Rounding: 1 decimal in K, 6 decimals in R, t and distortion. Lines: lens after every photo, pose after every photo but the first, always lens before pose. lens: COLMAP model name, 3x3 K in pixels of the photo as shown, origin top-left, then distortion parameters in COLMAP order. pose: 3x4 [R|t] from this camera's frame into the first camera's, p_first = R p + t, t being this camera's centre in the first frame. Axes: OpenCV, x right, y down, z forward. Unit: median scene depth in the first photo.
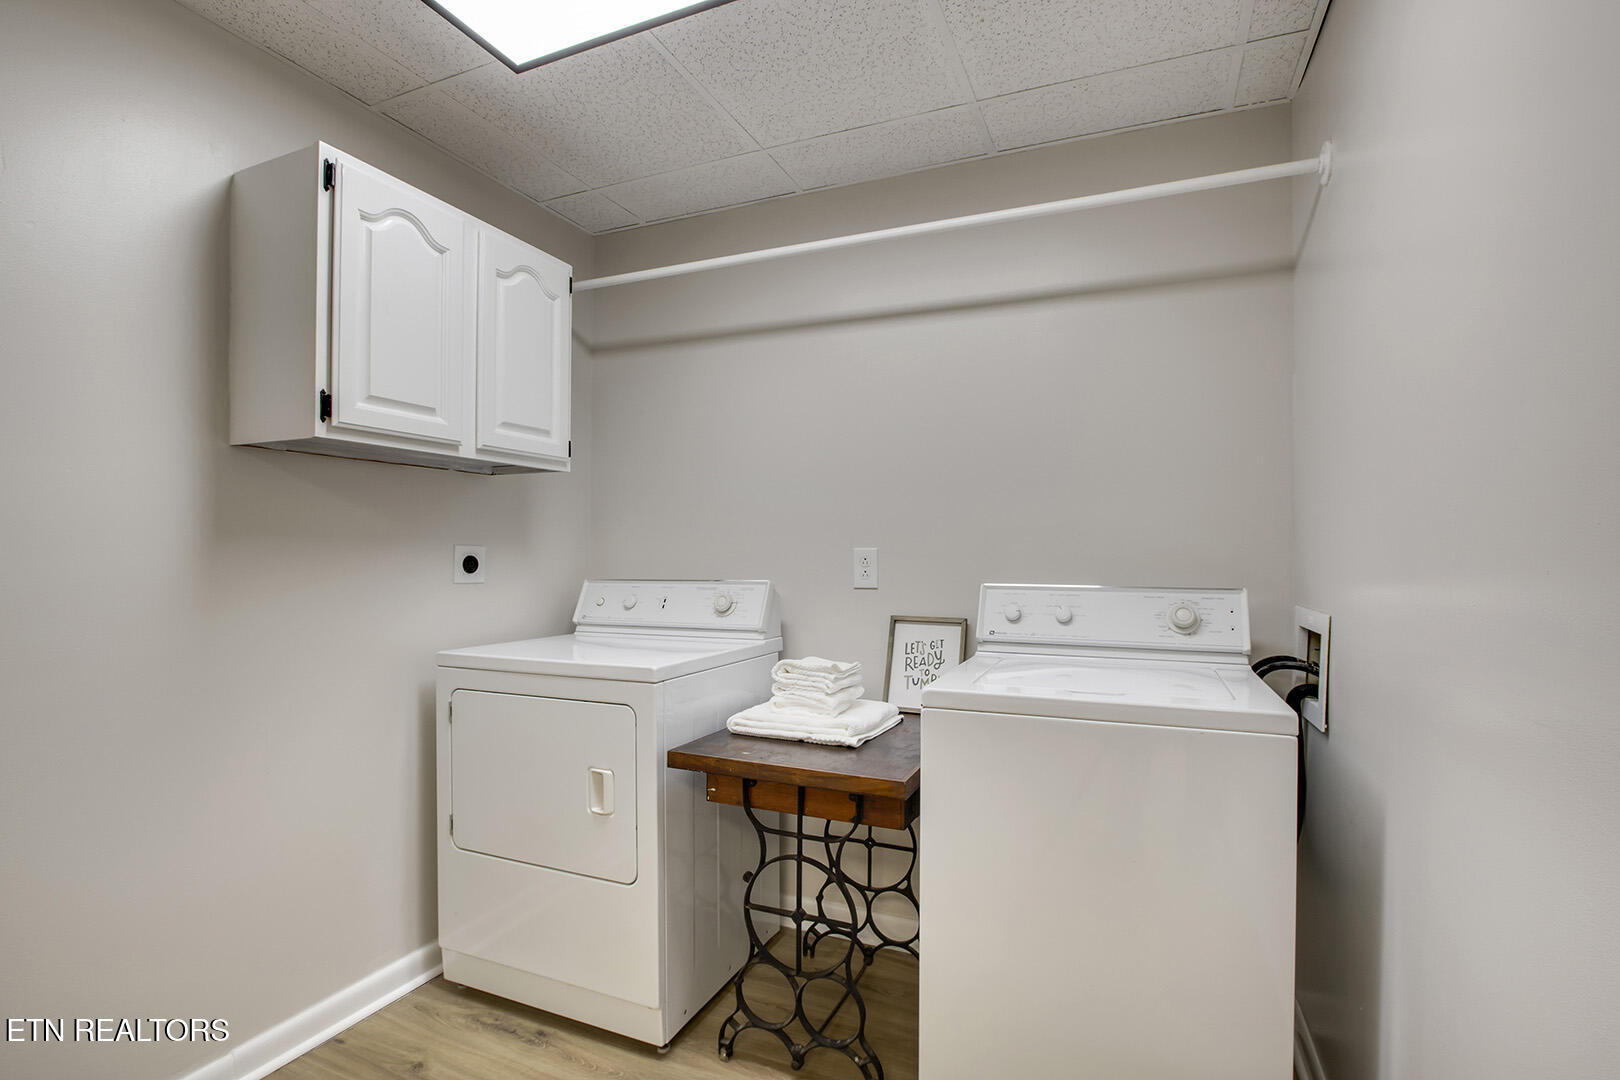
lens RADIAL K [[758.6, 0, 809.5], [0, 758.6, 550.0], [0, 0, 1]] dist [-0.025087, 0.003663]
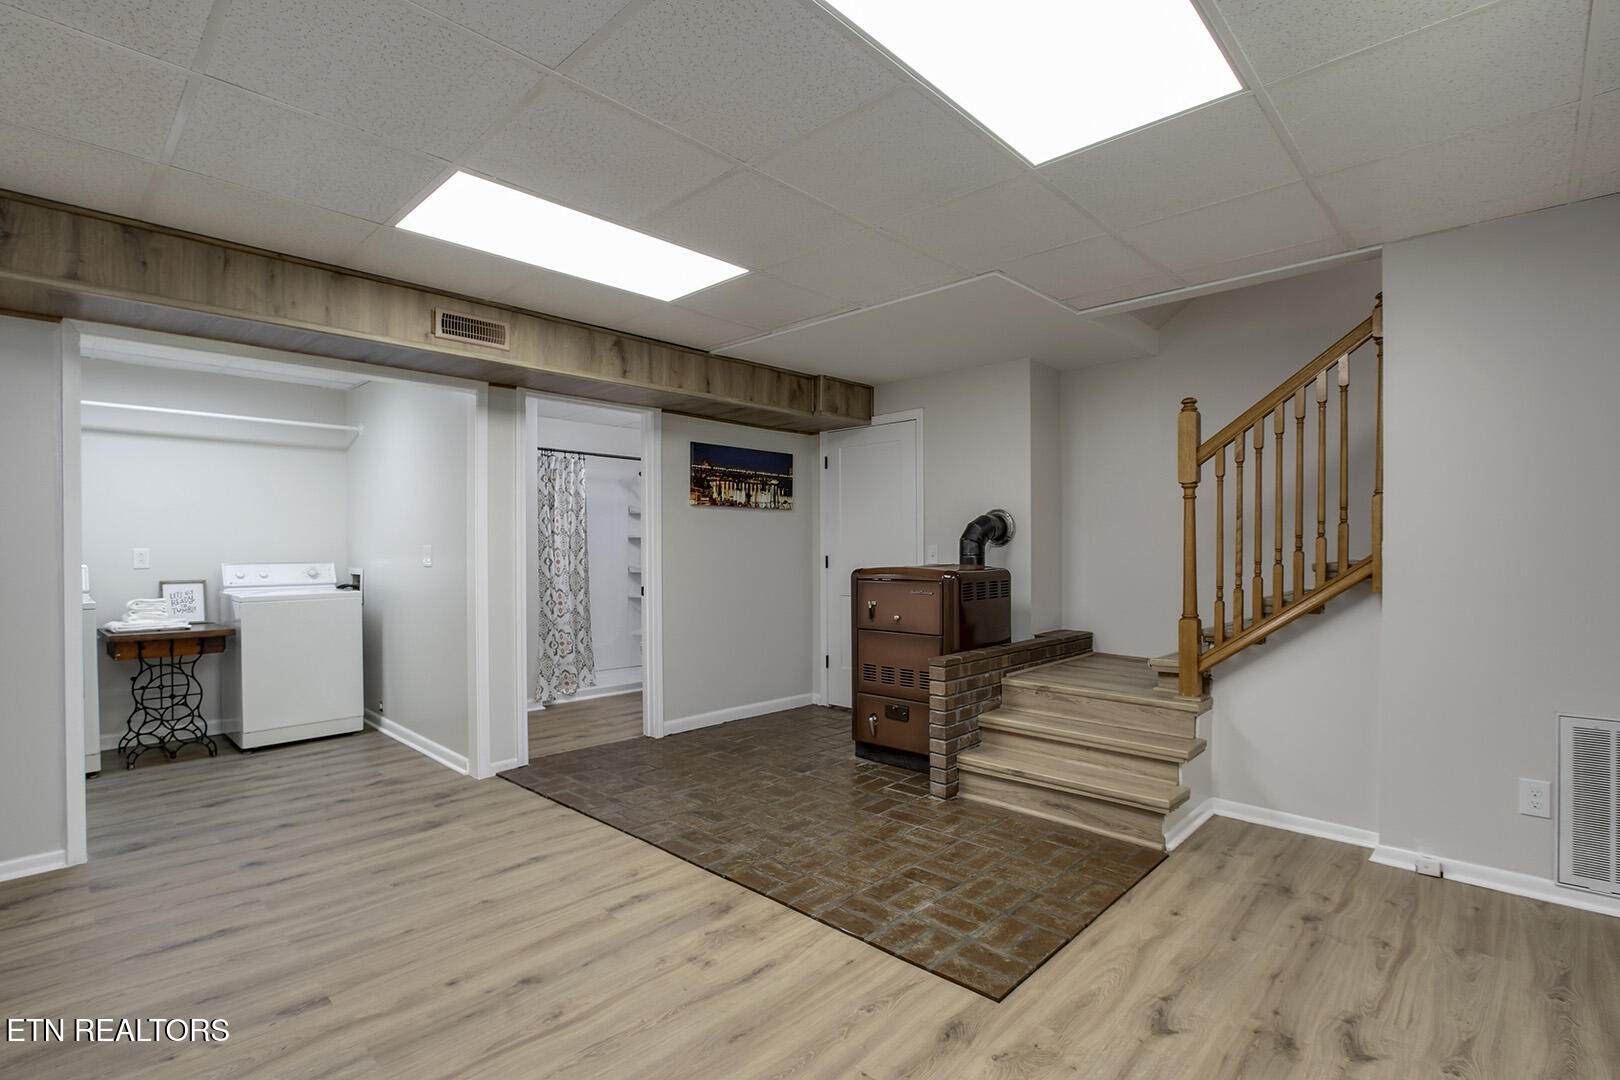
lens RADIAL K [[758.6, 0, 814.8], [0, 758.6, 552.0], [0, 0, 1]] dist [-0.025087, 0.003663]
pose [[0.339078, -0.011482, 0.940688, -1.426322], [0.002541, 0.999933, 0.011289, -0.012417], [-0.940755, -0.001438, 0.339084, -1.627118]]
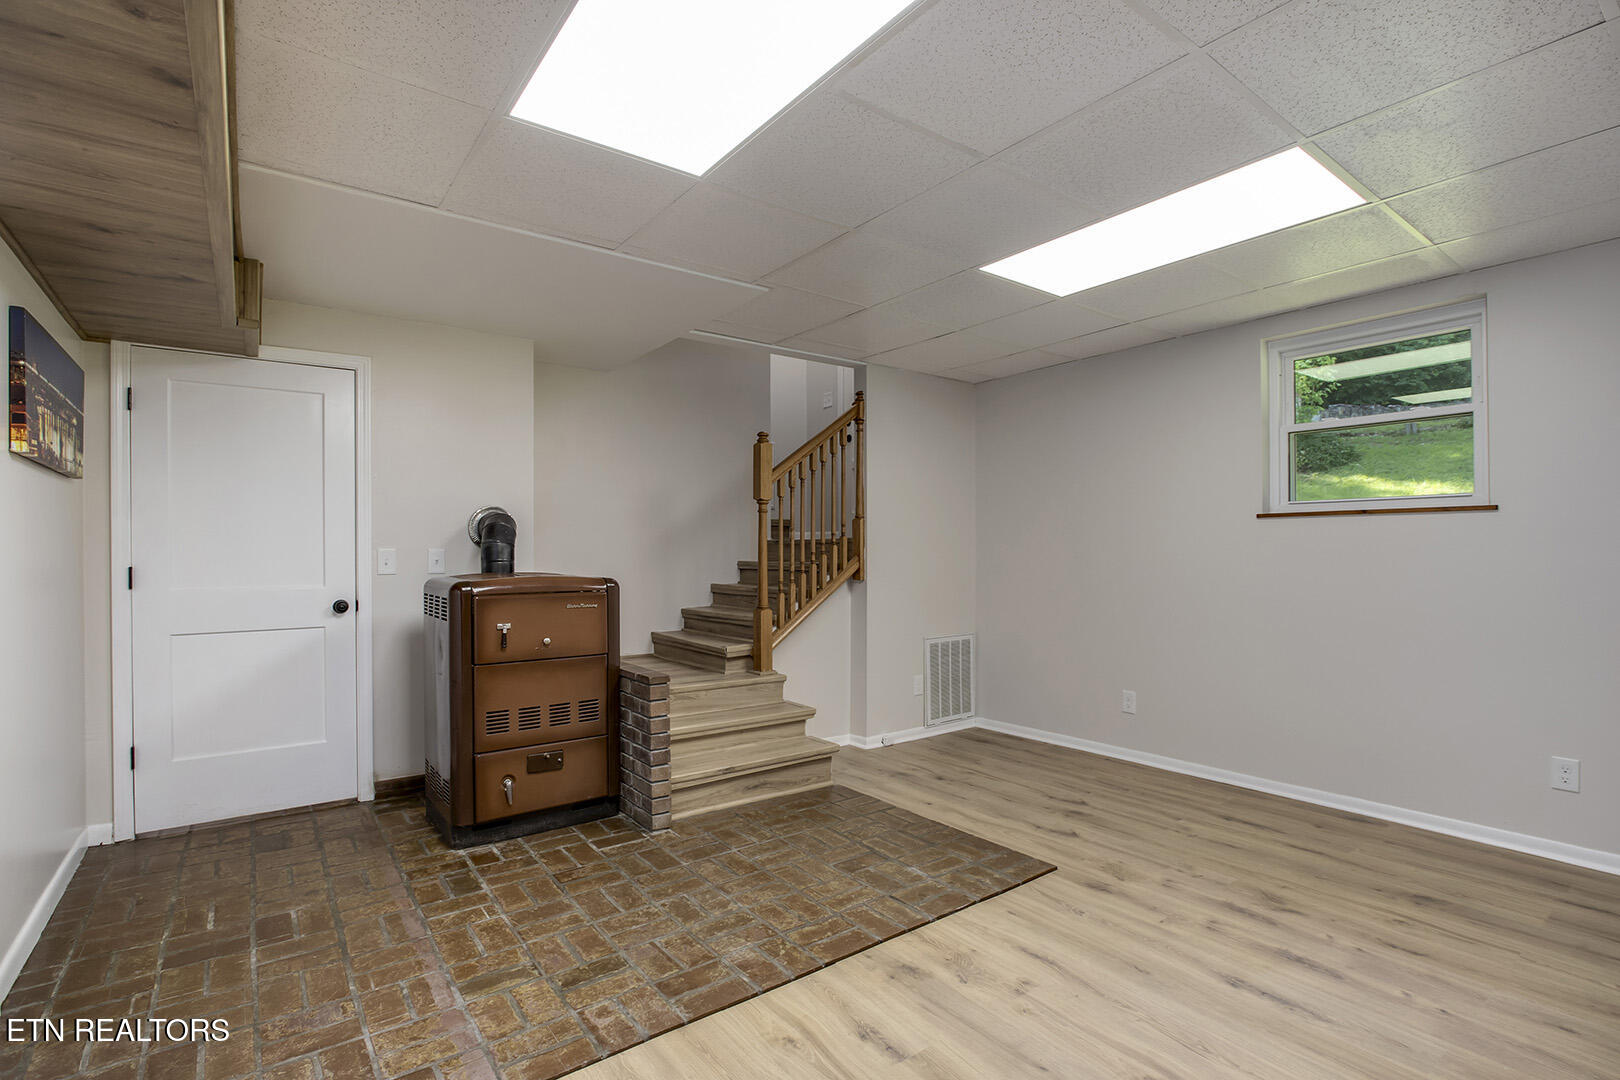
lens RADIAL K [[758.6, 0, 808.1], [0, 758.6, 554.4], [0, 0, 1]] dist [-0.025087, 0.003663]
pose [[-0.867686, -0.004575, 0.497092, -0.695557], [-0.003284, 0.999989, 0.003472, -0.002041], [-0.497102, 0.001380, -0.867691, -0.016635]]
